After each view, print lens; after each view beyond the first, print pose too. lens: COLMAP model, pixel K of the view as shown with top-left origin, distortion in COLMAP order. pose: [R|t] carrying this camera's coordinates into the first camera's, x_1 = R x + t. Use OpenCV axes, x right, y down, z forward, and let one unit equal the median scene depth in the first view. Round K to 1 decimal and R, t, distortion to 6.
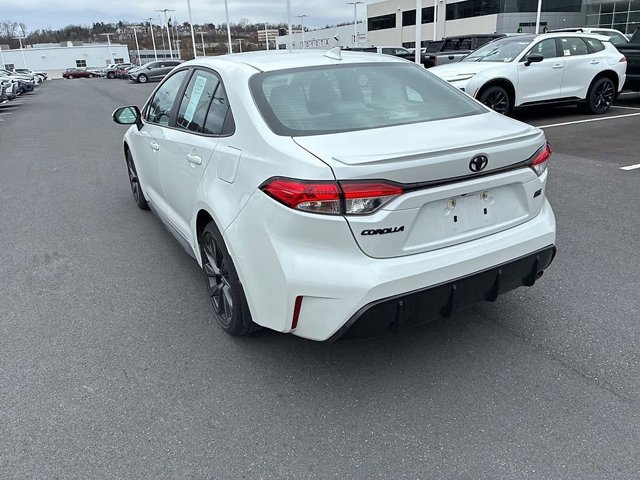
lens RADIAL K [[477.1, 0, 319.8], [0, 477.1, 236.0], [0, 0, 1]] dist [0.049909, -0.064255]
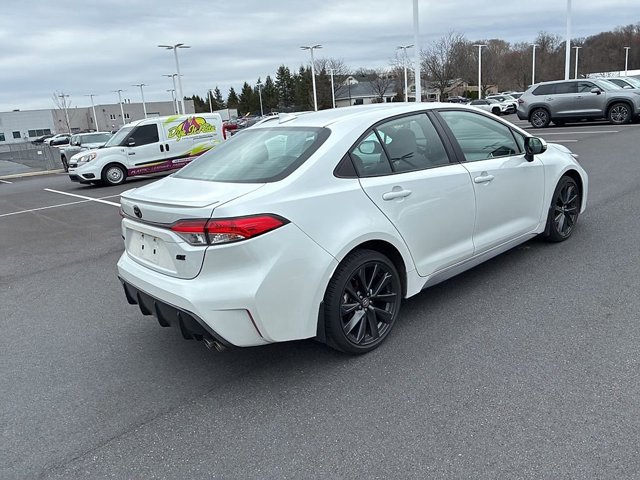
lens RADIAL K [[477.1, 0, 323.4], [0, 477.1, 240.0], [0, 0, 1]] dist [0.049909, -0.064255]
pose [[0.208027, 0.270717, -0.939913, 1.340433], [-0.263937, 0.940826, 0.212564, -0.388553], [0.941840, 0.203859, 0.267170, 0.869498]]
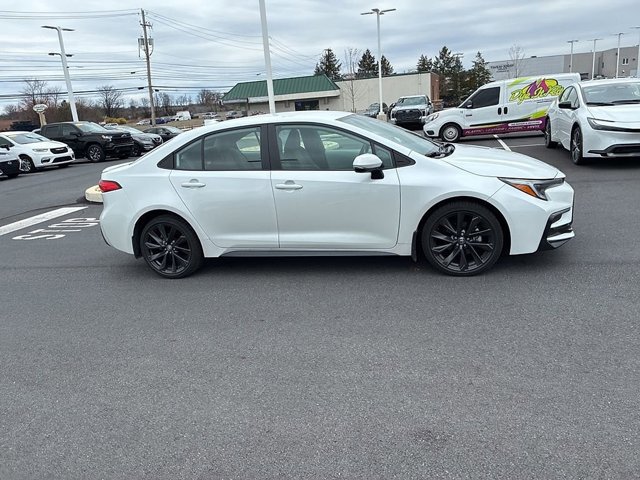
lens RADIAL K [[477.1, 0, 320.2], [0, 477.1, 236.4], [0, 0, 1]] dist [0.049909, -0.064255]
pose [[-0.688054, 0.284693, -0.667482, 1.146082], [-0.145412, 0.847079, 0.511188, -1.061877], [0.710941, 0.448784, -0.541439, 2.616654]]
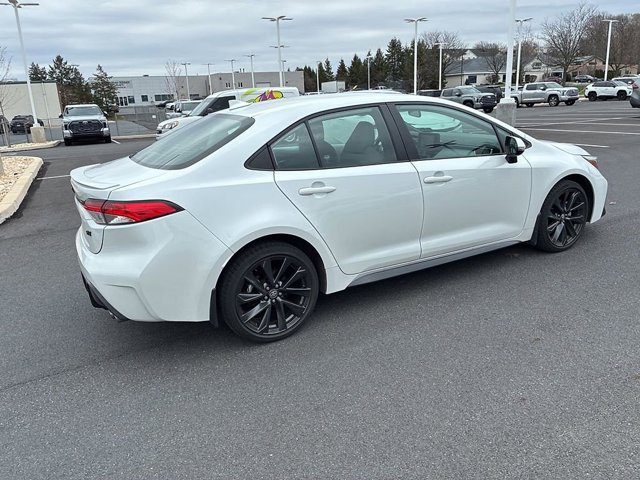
lens RADIAL K [[477.1, 0, 323.1], [0, 477.1, 239.3], [0, 0, 1]] dist [0.049909, -0.064255]
pose [[-0.012456, 0.326850, -0.944994, 1.378962], [-0.300799, 0.900067, 0.315276, -0.548202], [0.953606, 0.288180, 0.087105, 1.263211]]
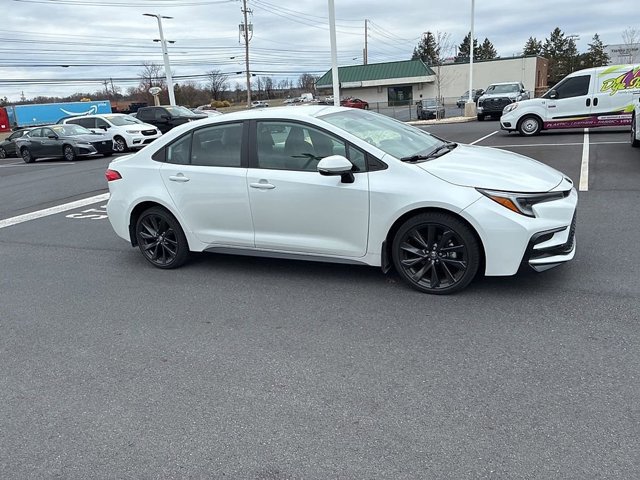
lens RADIAL K [[477.1, 0, 320.3], [0, 477.1, 236.3], [0, 0, 1]] dist [0.049909, -0.064255]
pose [[-0.816137, 0.253067, -0.519497, 0.805594], [-0.100108, 0.823492, 0.558426, -1.121125], [0.569121, 0.507758, -0.646748, 2.794245]]
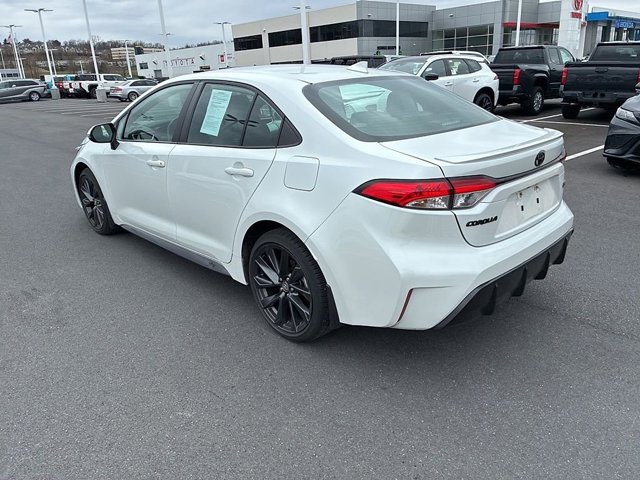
lens RADIAL K [[477.1, 0, 320.0], [0, 477.1, 241.2], [0, 0, 1]] dist [0.049909, -0.064255]
pose [[0.965169, -0.082491, 0.248283, -0.370280], [0.089181, 0.995890, -0.015801, 0.013847], [-0.245959, 0.037393, 0.968559, 0.005914]]
